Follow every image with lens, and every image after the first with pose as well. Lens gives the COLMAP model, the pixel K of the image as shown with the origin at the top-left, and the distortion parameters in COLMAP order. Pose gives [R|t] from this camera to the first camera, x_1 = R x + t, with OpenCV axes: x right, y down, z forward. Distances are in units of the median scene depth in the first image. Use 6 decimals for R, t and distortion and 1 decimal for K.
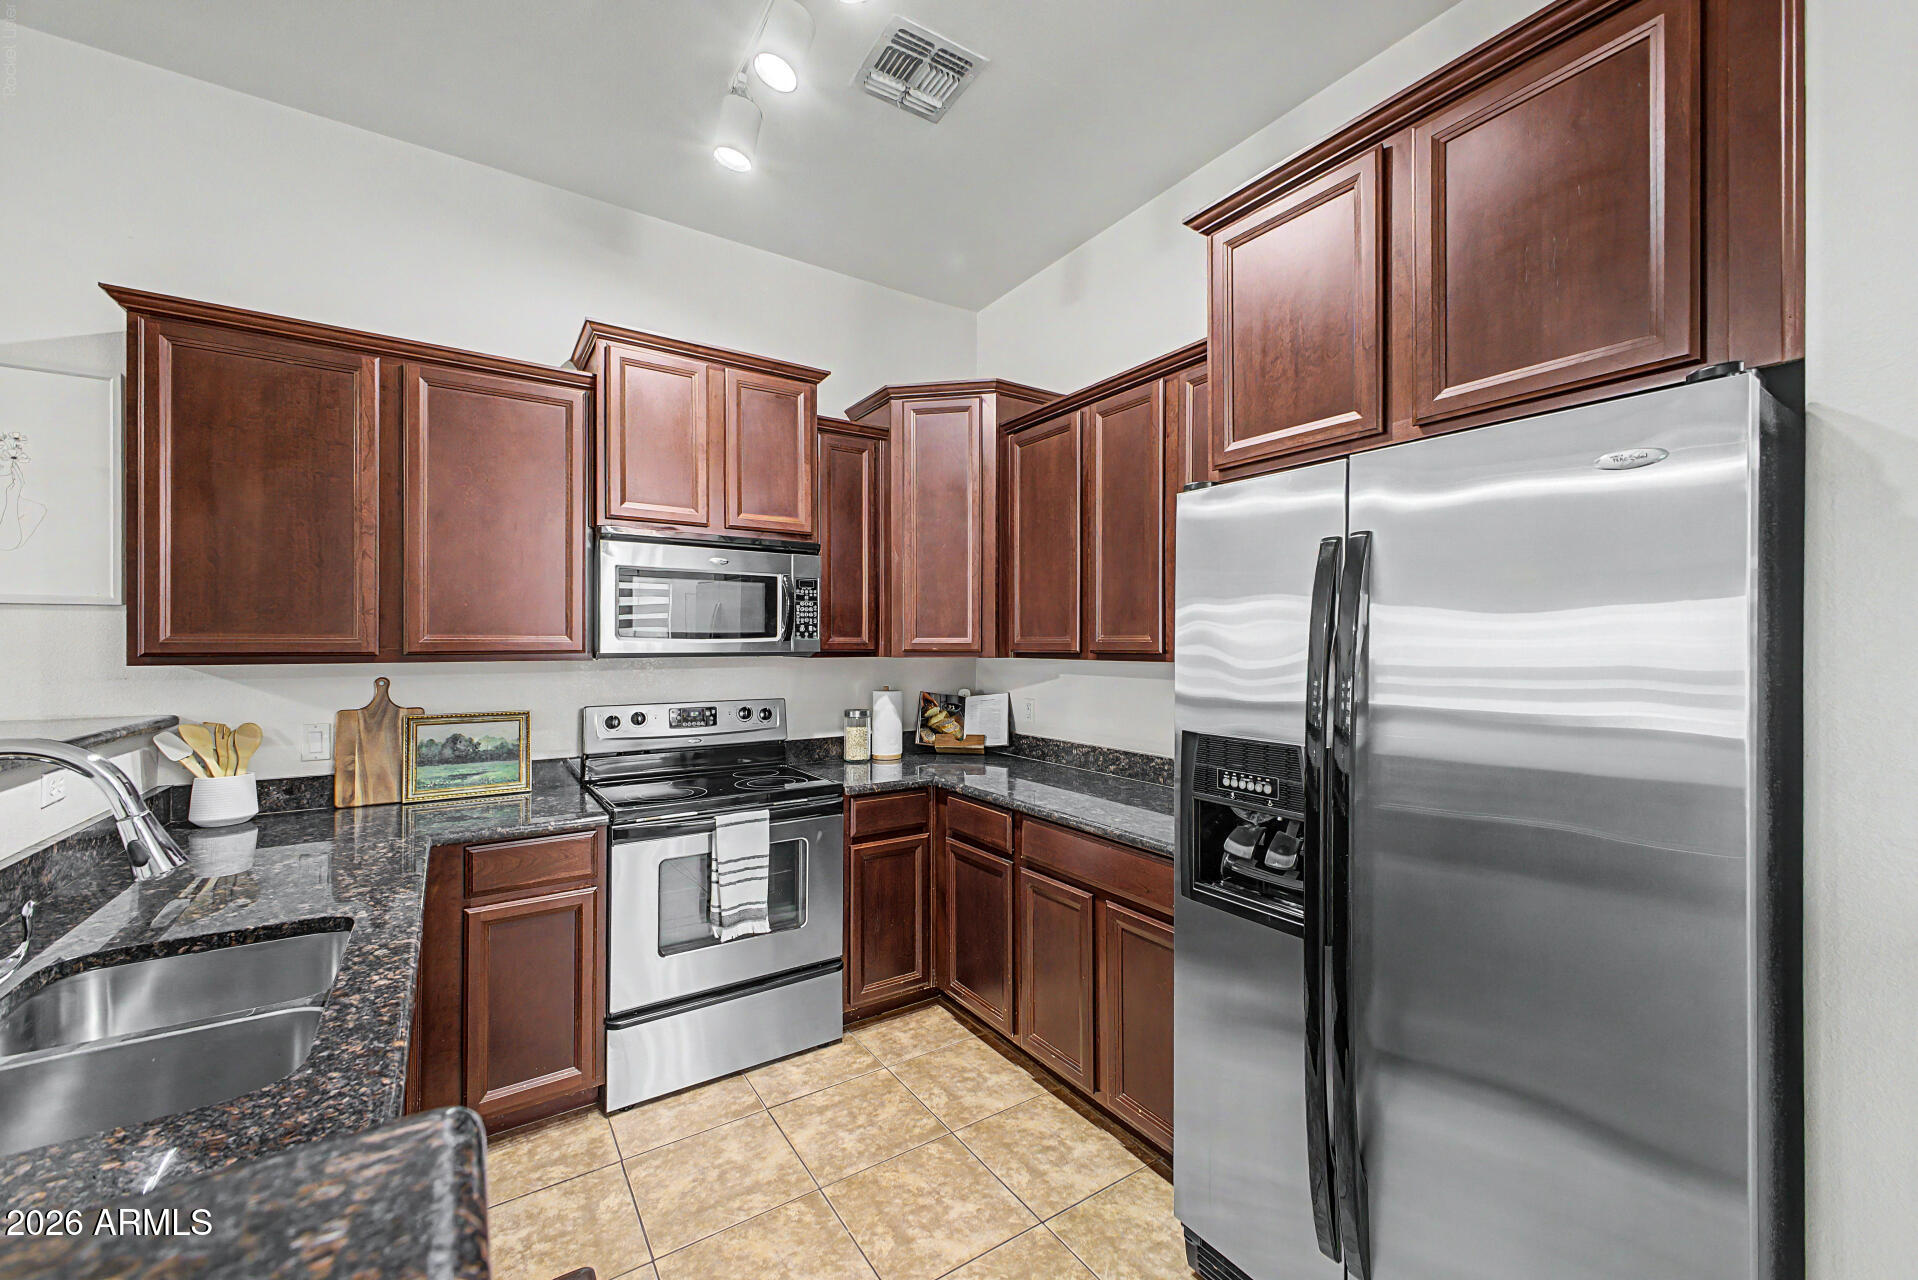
lens RADIAL K [[762.8, 0, 962.5], [0, 762.8, 642.3], [0, 0, 1]] dist [0.000094, 0.000058]
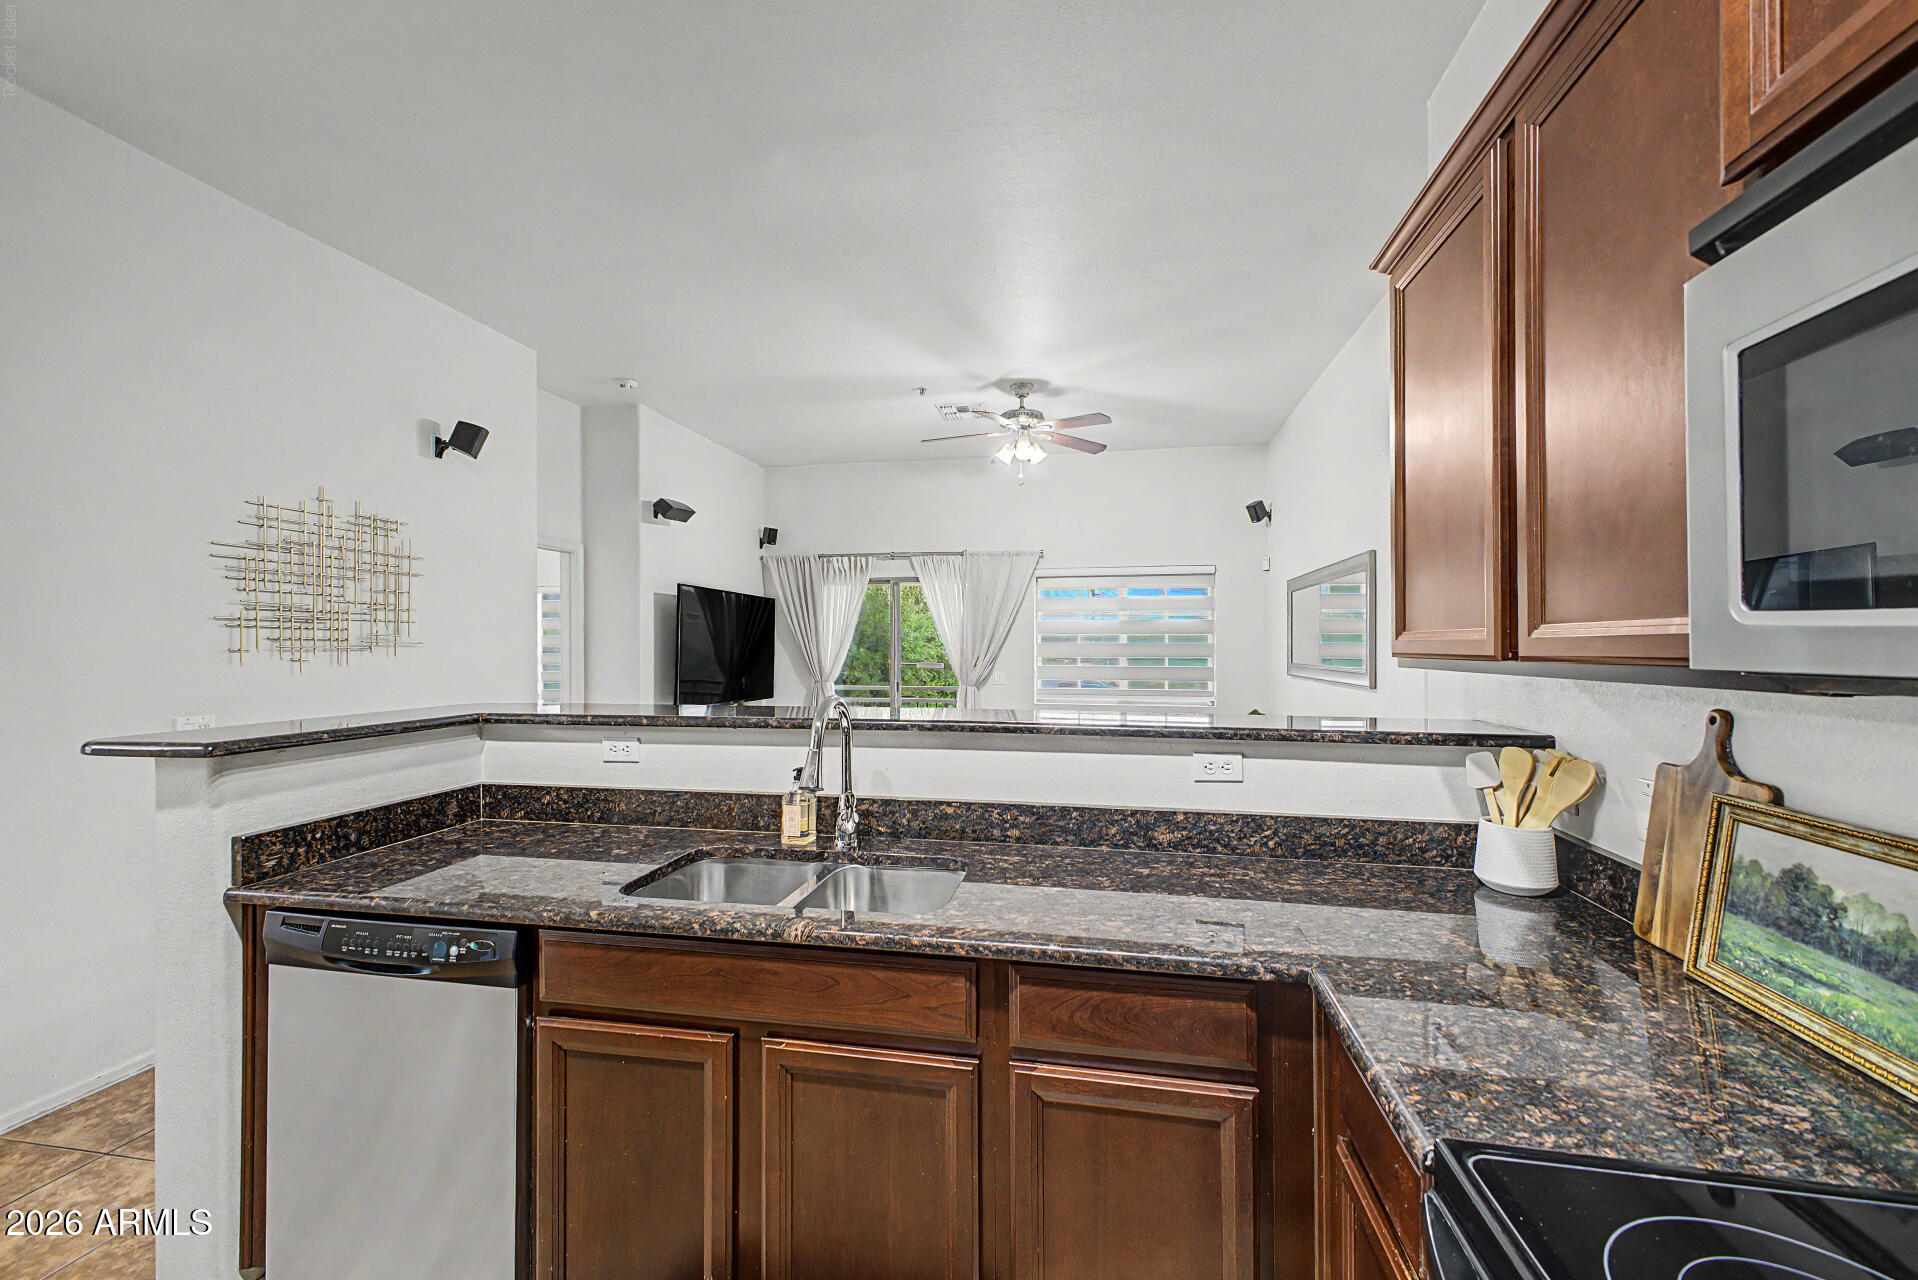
lens RADIAL K [[762.8, 0, 958.8], [0, 762.8, 642.0], [0, 0, 1]] dist [0.000094, 0.000058]
pose [[-0.702321, -0.001659, -0.711859, -0.067712], [0.002666, 0.999984, -0.004961, 0.003596], [0.711856, -0.005382, -0.702305, 0.998401]]
